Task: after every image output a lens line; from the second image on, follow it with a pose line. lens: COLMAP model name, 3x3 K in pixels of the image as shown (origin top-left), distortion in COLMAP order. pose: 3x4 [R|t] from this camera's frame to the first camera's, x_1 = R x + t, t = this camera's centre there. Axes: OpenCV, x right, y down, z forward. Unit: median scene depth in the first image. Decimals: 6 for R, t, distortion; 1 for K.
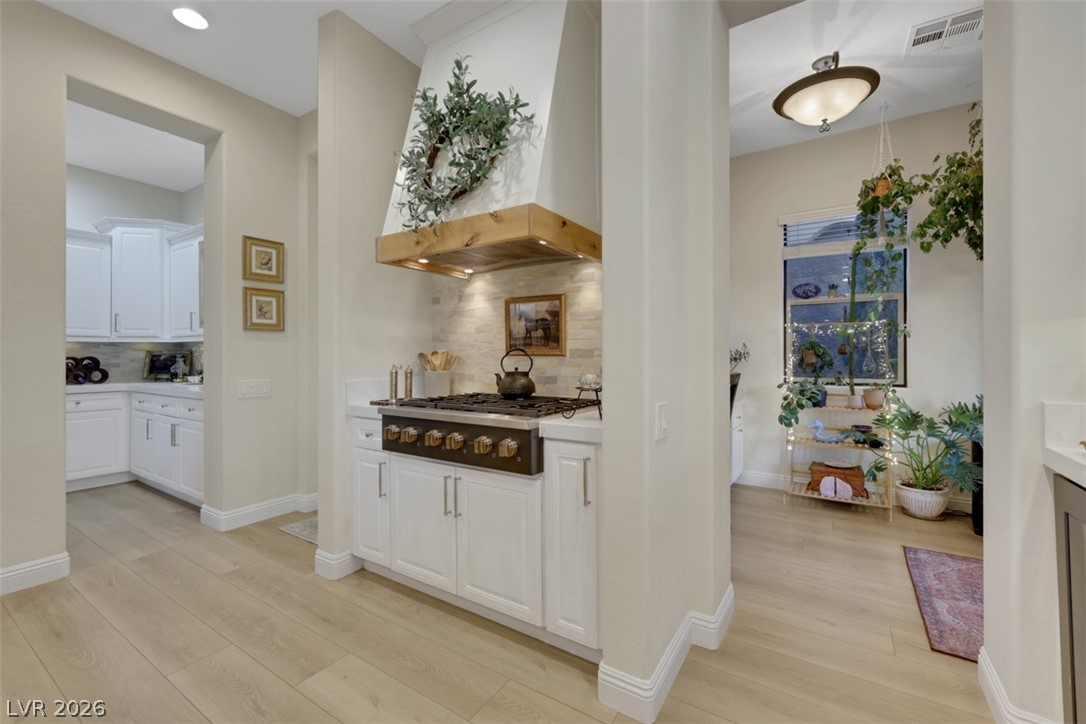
lens RADIAL K [[455.6, 0, 541.1], [0, 455.6, 355.3], [0, 0, 1]] dist [-0.001116, 0.000989]
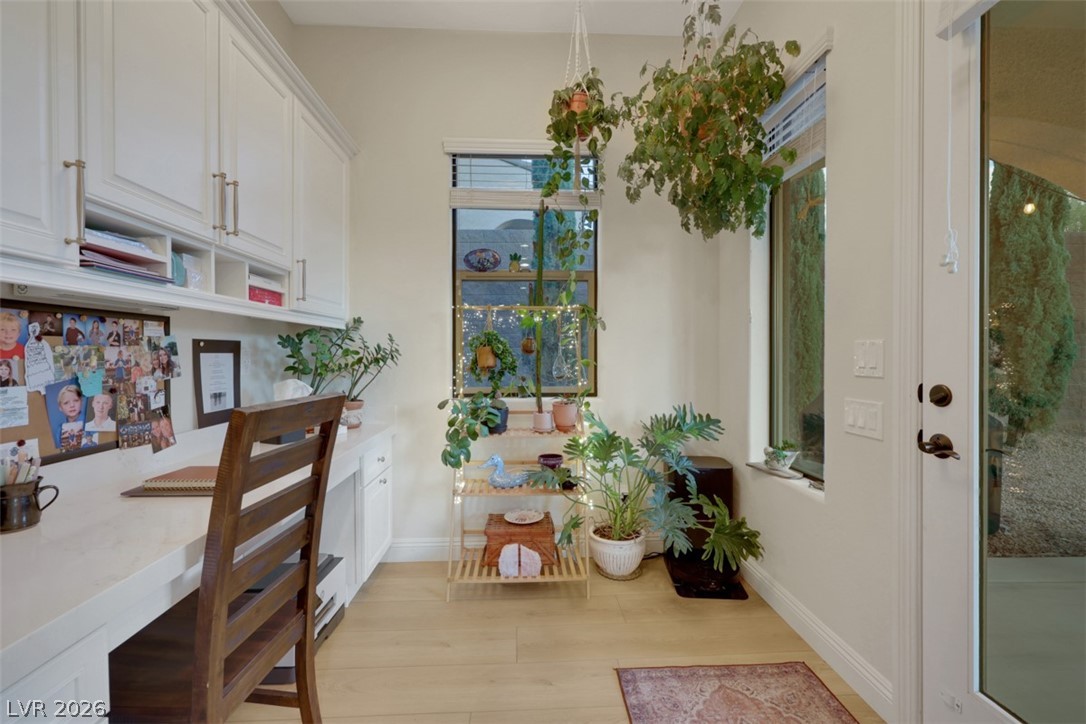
lens RADIAL K [[455.6, 0, 541.7], [0, 455.6, 359.9], [0, 0, 1]] dist [-0.001116, 0.000989]
pose [[0.803288, -0.004987, 0.595570, 0.283670], [-0.001783, 0.999940, 0.010778, 0.001173], [-0.595588, -0.009719, 0.803231, 0.457642]]
